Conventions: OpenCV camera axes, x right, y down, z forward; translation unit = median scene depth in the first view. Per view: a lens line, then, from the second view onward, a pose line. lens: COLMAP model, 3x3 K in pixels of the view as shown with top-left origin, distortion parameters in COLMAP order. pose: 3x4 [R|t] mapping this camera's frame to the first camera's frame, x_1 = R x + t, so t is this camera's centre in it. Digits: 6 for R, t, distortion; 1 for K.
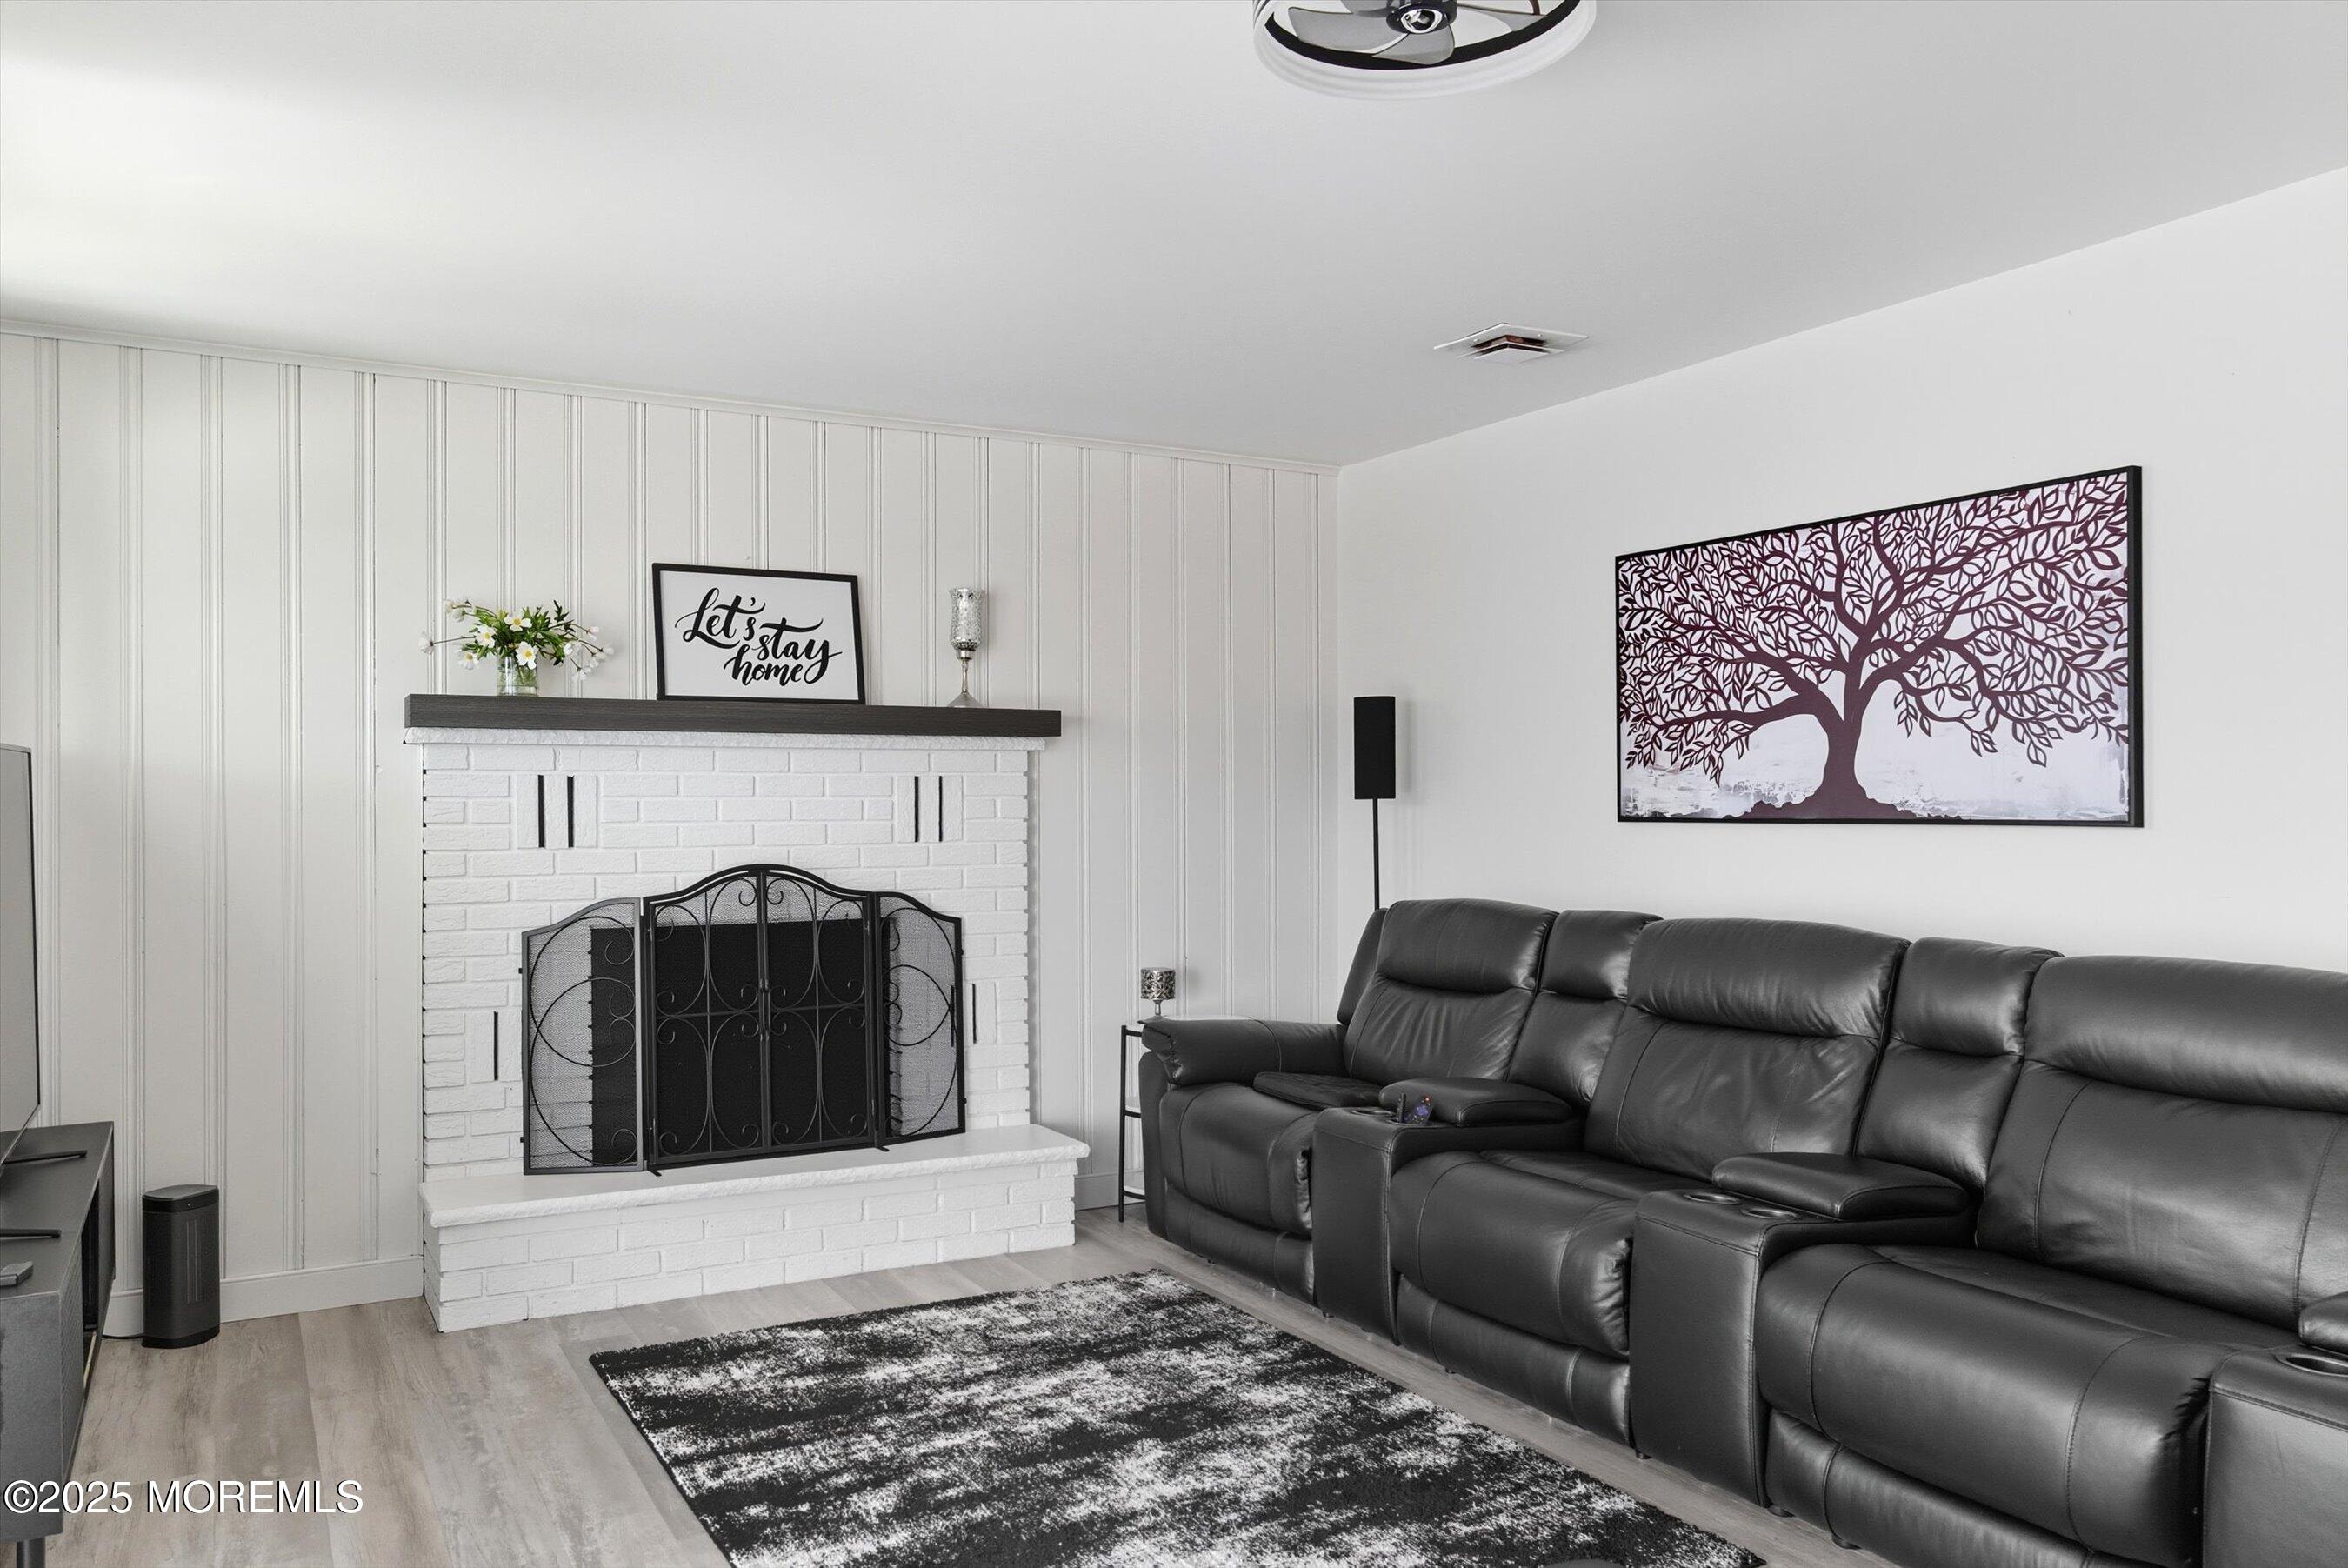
lens RADIAL K [[1706.4, 0, 1174.0], [0, 1706.4, 784.0], [0, 0, 1]] dist [0.005986, 0.003665]
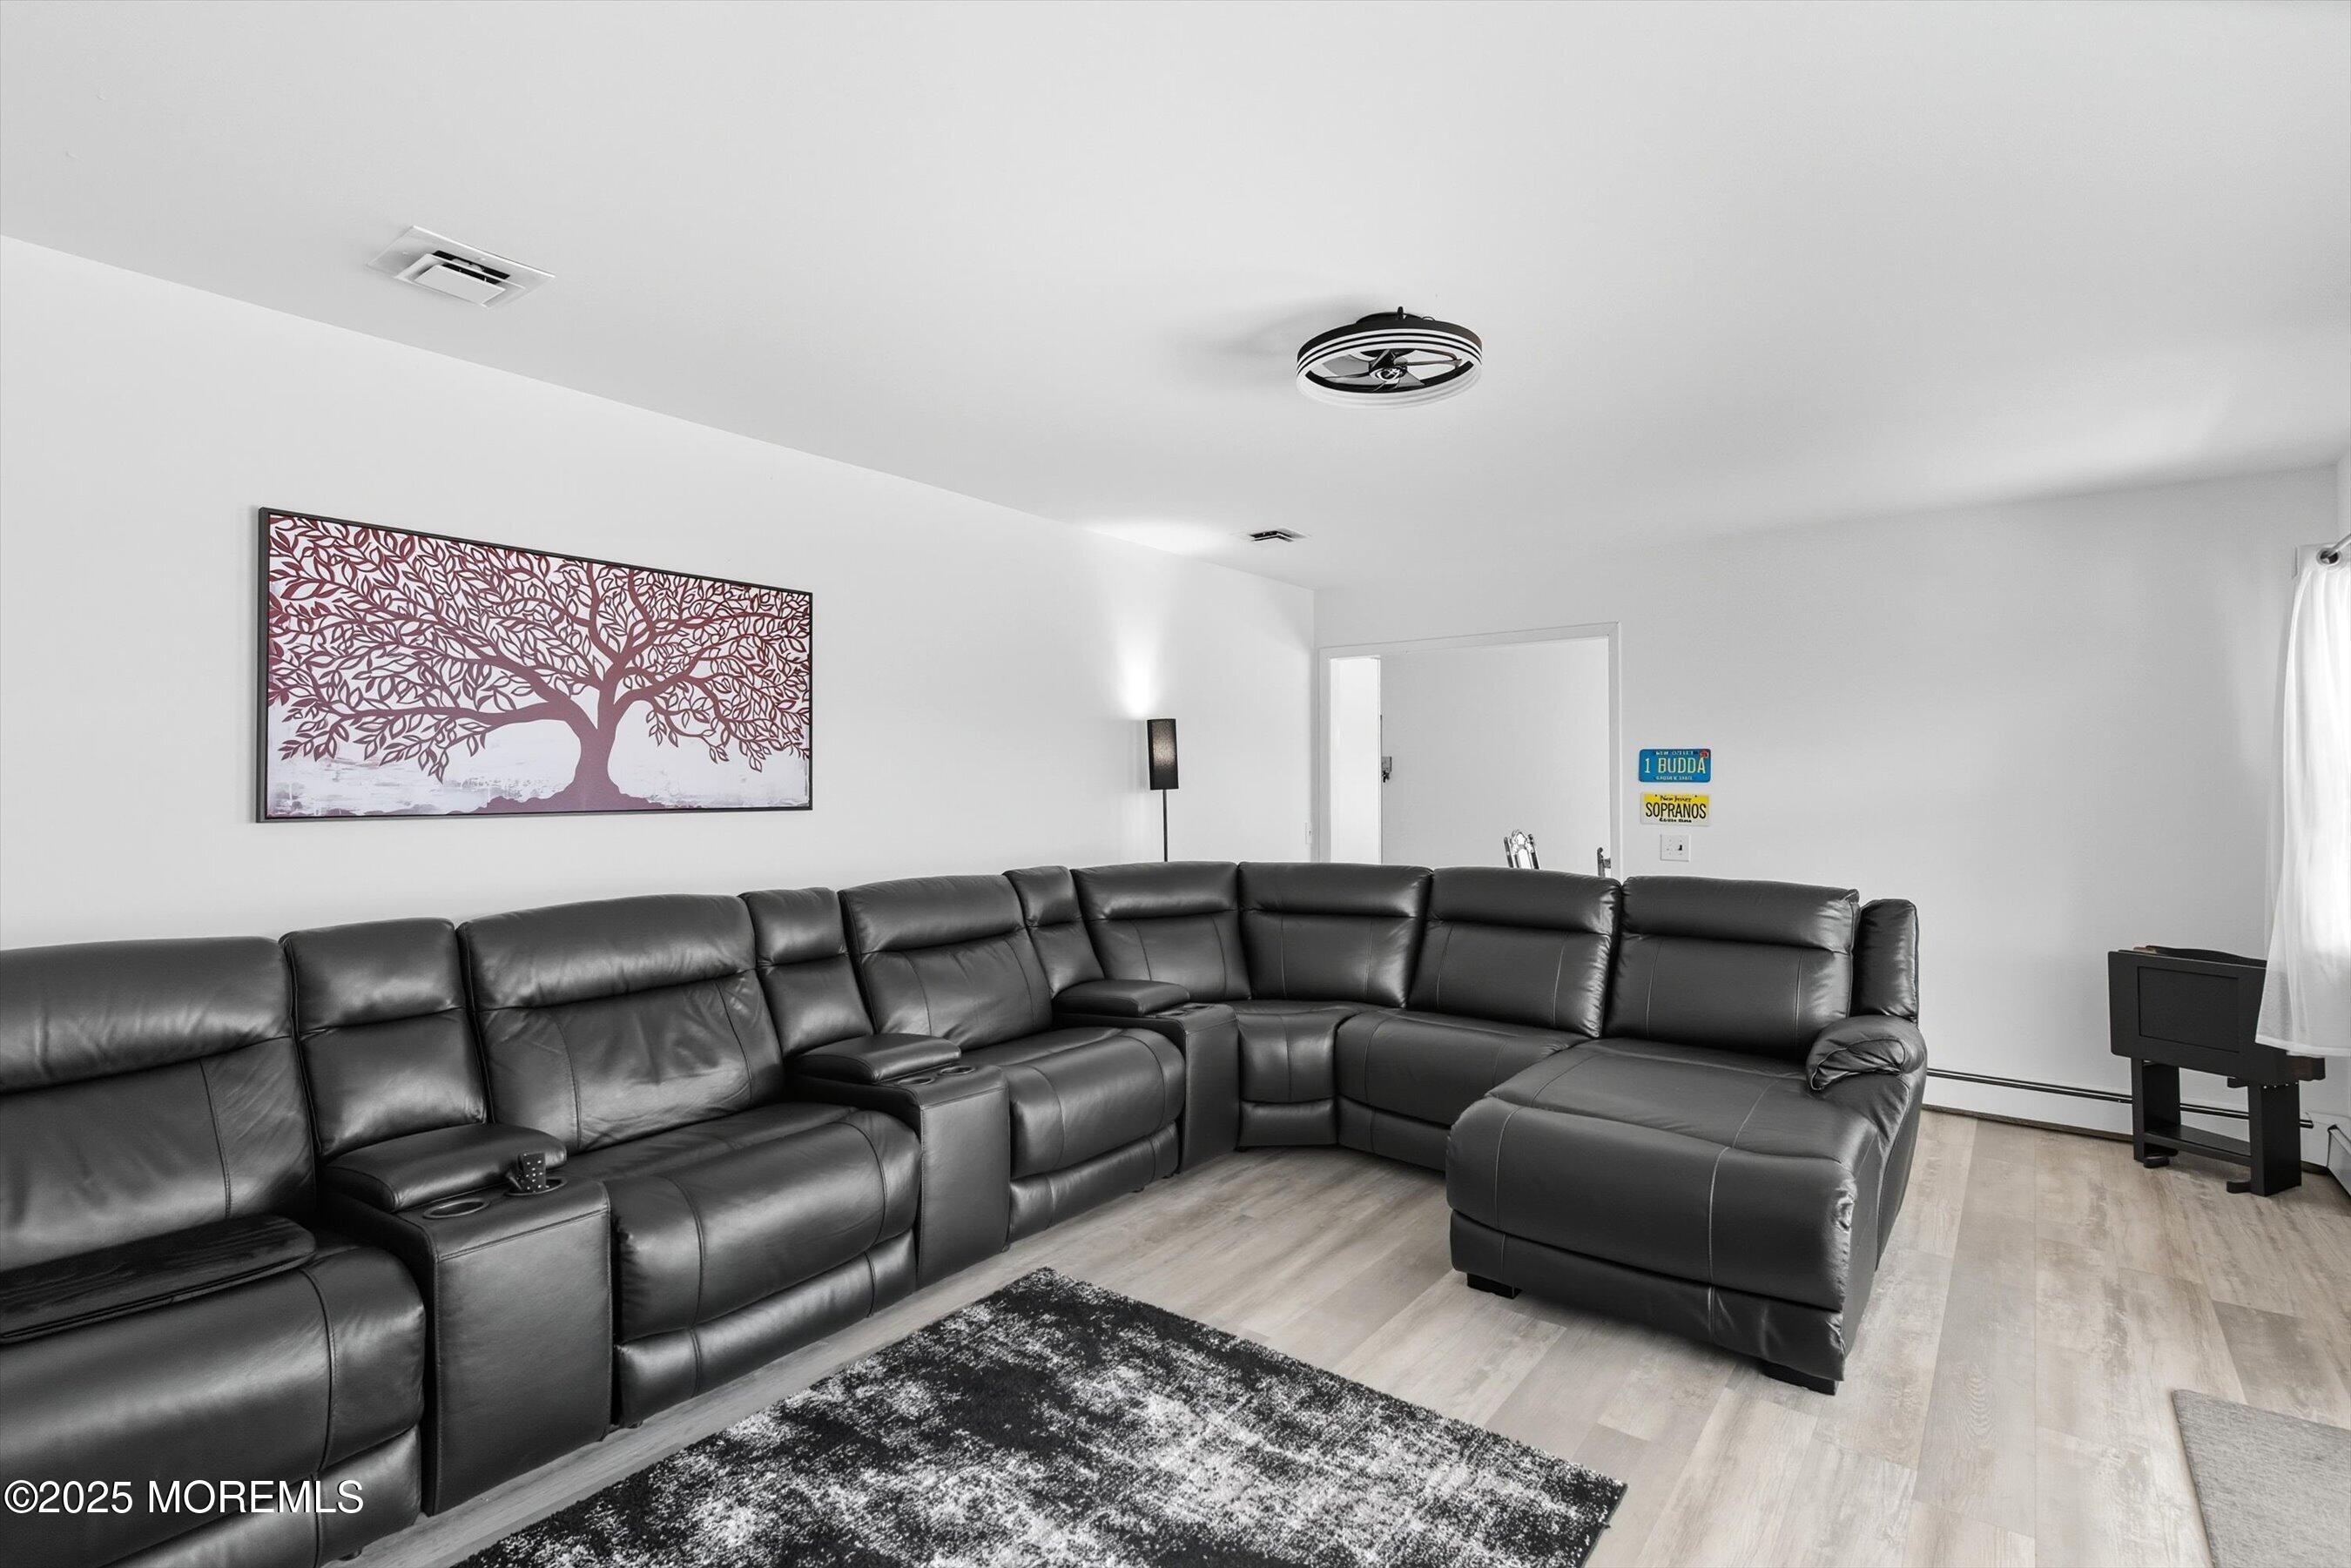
lens RADIAL K [[1110.8, 0, 1157.2], [0, 1110.8, 762.0], [0, 0, 1]] dist [-0.003620, -0.000875]
pose [[-0.382557, 0.027866, 0.923511, -0.479194], [-0.001326, 0.999527, -0.030709, 0.009559], [-0.923931, -0.012973, -0.382340, 0.938333]]
